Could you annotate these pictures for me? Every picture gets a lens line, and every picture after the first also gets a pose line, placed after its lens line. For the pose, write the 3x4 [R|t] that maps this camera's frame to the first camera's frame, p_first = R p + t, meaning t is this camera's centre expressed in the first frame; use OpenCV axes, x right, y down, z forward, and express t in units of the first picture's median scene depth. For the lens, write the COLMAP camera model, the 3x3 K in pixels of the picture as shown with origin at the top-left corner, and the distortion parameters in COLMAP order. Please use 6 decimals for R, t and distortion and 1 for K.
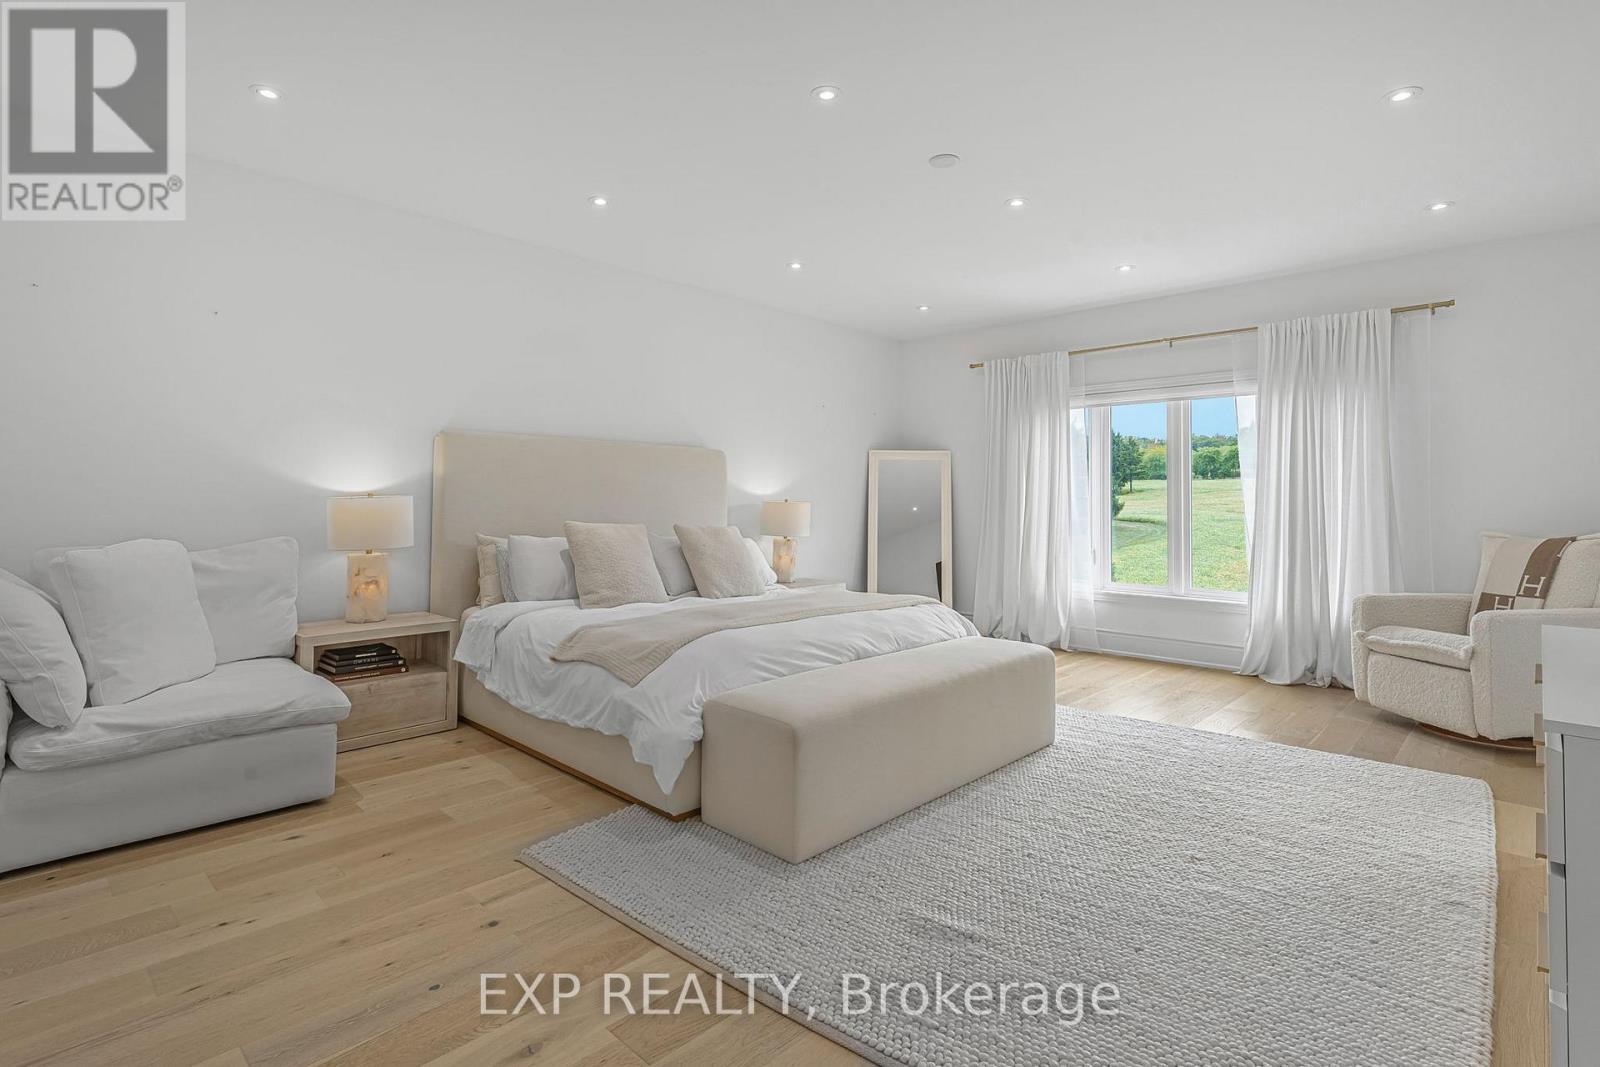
lens RADIAL K [[790.9, 0, 800.9], [0, 790.9, 492.2], [0, 0, 1]] dist [0.000003, -0.000284]
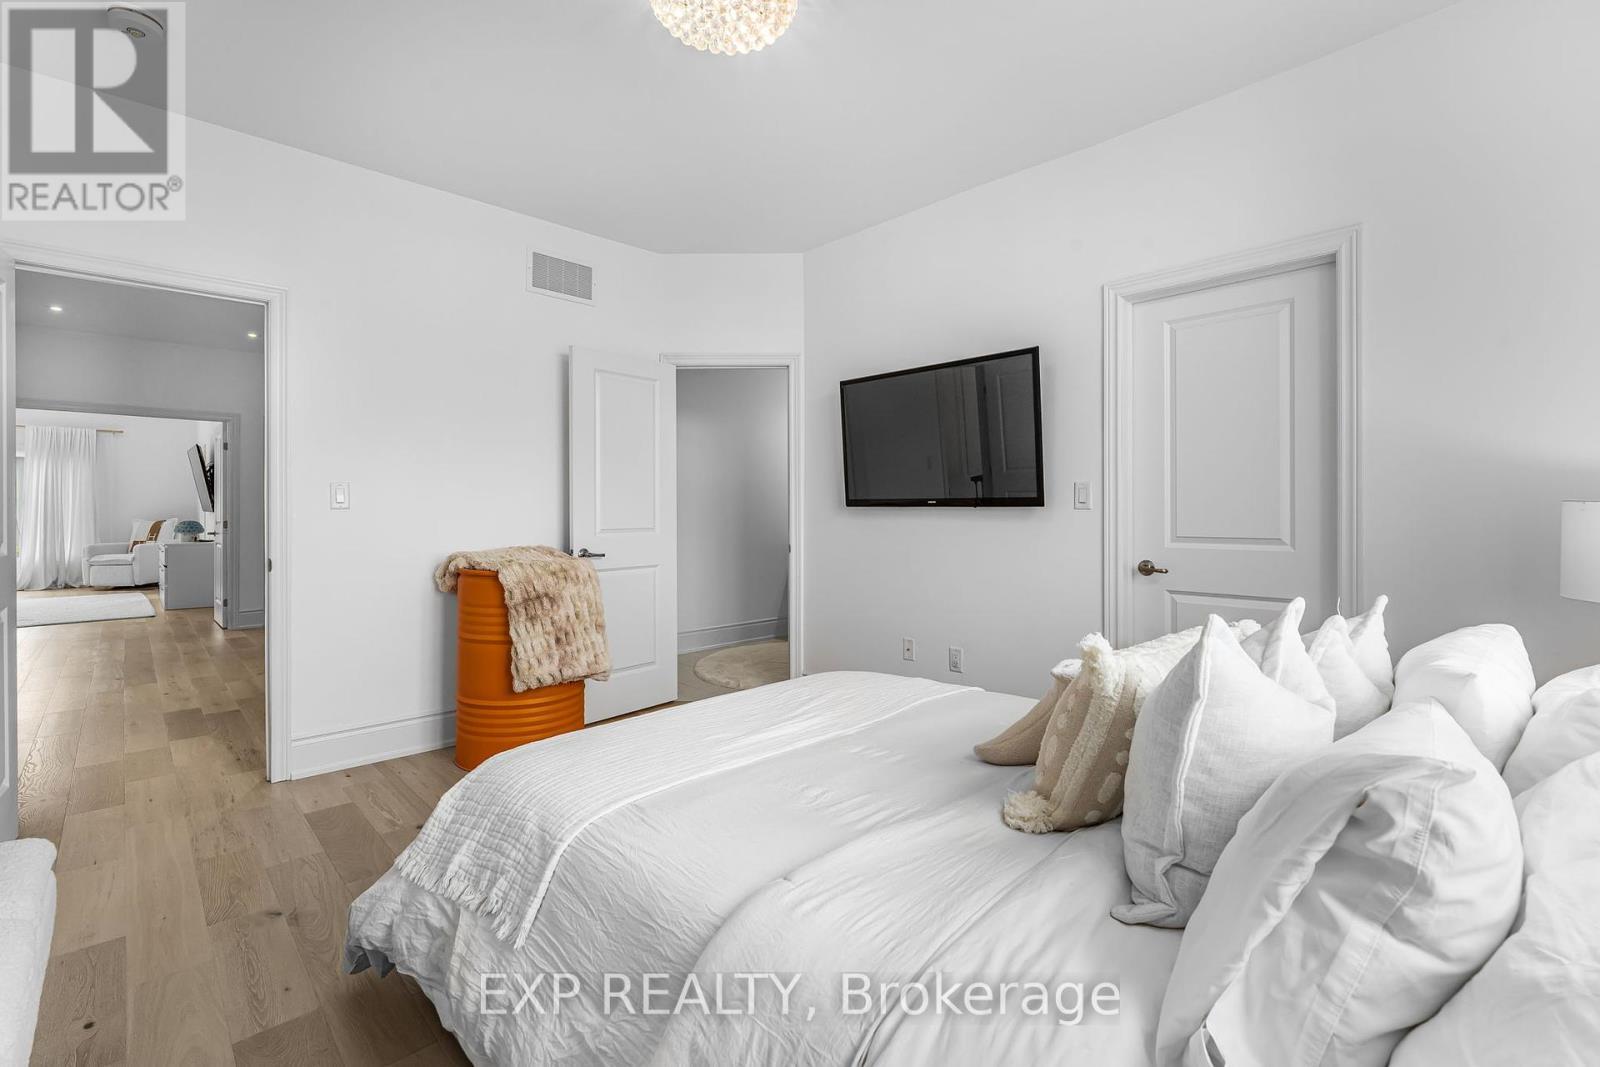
lens RADIAL K [[719.0, 0, 800.1], [0, 719.0, 513.8], [0, 0, 1]] dist [0.000932, 0.000152]
pose [[0.062389, -0.014824, 0.997942, -1.482697], [-0.017844, 0.999713, 0.015966, -0.050543], [-0.997892, -0.018803, 0.062107, -1.463309]]
